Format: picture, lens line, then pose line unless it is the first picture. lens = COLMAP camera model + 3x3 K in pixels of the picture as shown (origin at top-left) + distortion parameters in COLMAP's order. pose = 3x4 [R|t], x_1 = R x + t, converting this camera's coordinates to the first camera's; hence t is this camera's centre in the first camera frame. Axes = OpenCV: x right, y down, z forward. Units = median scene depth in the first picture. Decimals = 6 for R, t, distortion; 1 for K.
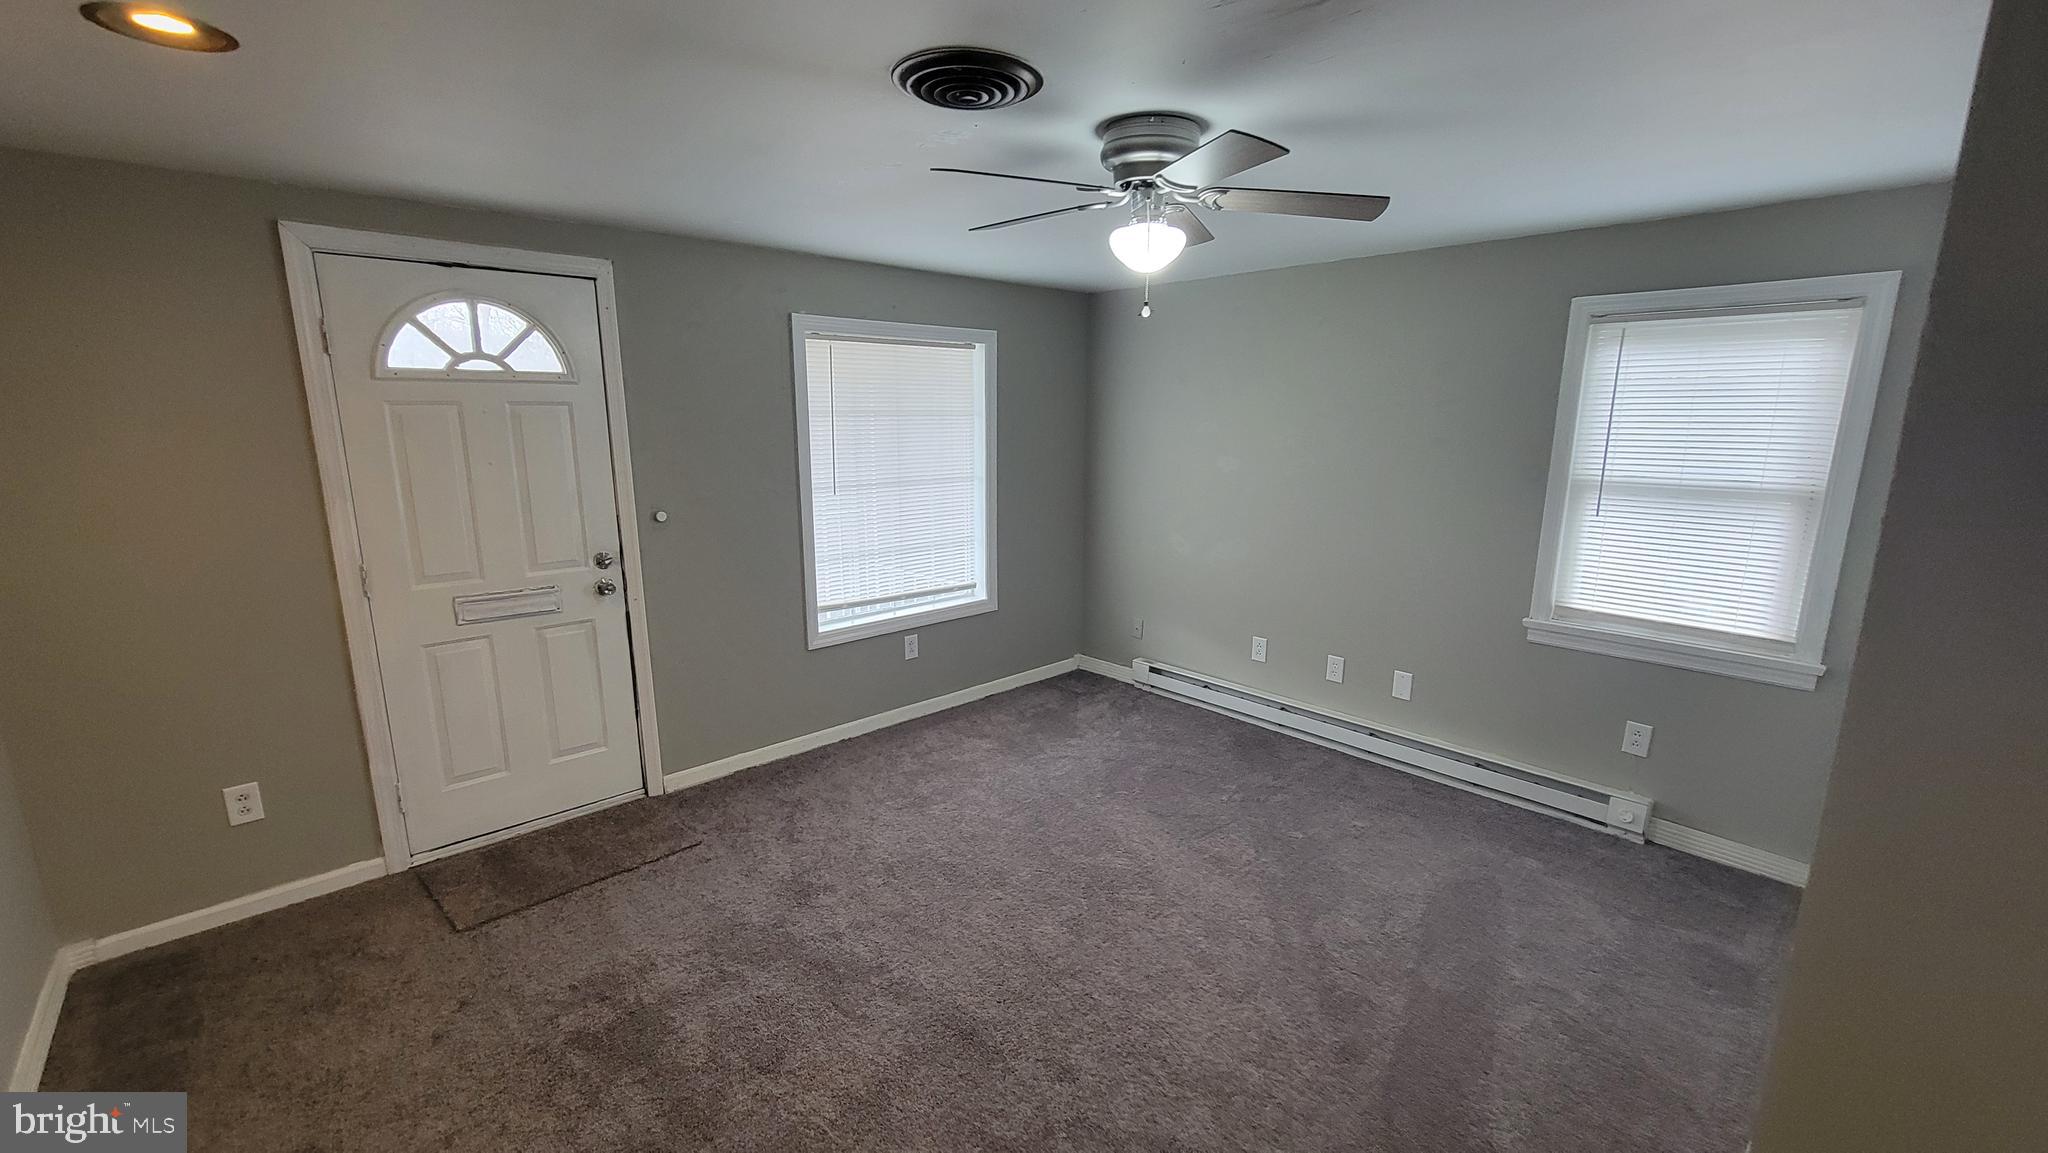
lens RADIAL K [[833.0, 0, 1025.3], [0, 833.0, 585.2], [0, 0, 1]] dist [-0.009944, 0.003793]
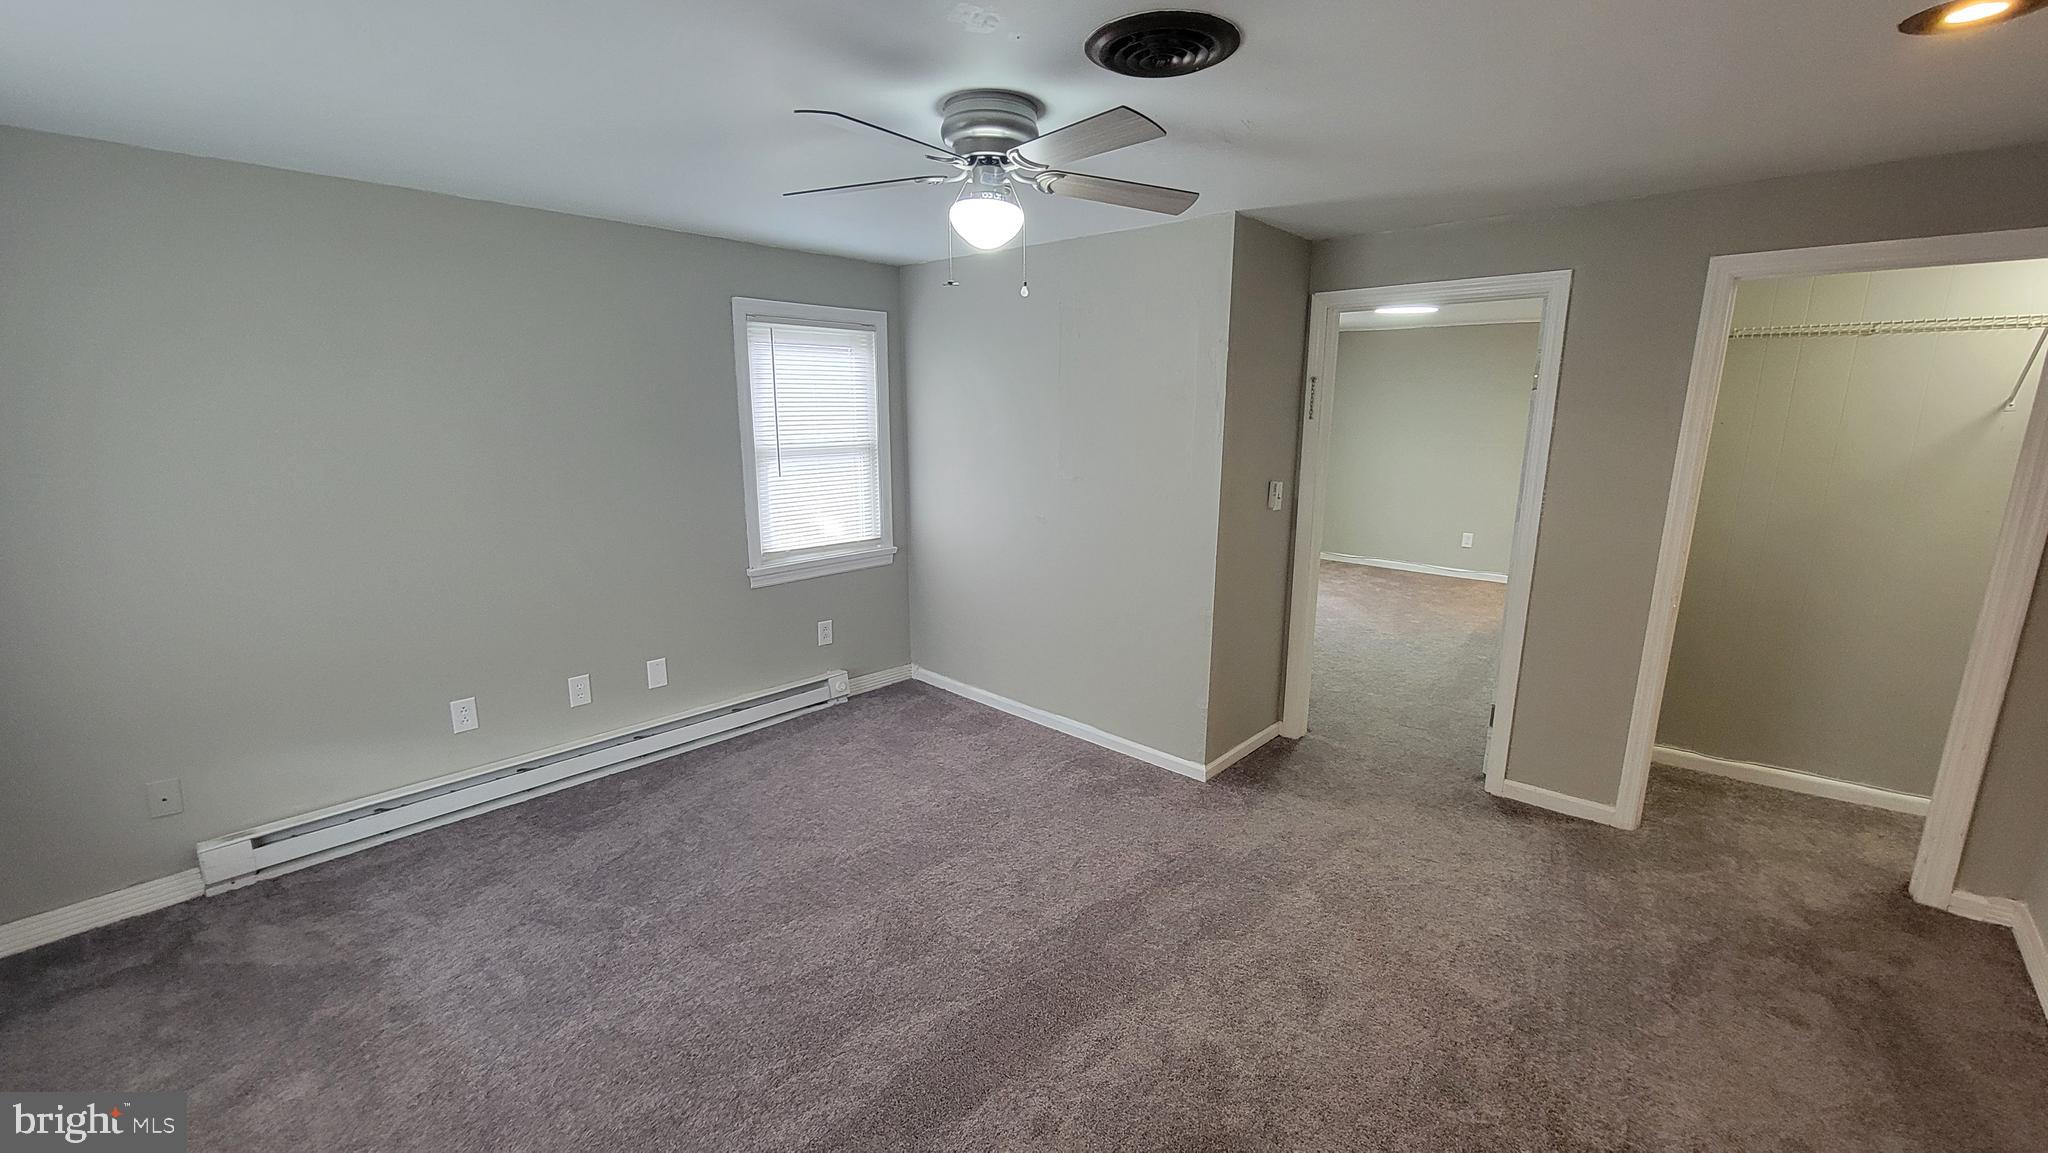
lens RADIAL K [[833.0, 0, 1025.3], [0, 833.0, 585.2], [0, 0, 1]] dist [-0.009944, 0.003793]
pose [[-0.072846, -0.218460, 0.973123, -0.571157], [0.201543, 0.952361, 0.228887, -0.129525], [-0.976767, 0.212800, -0.025347, 0.652620]]
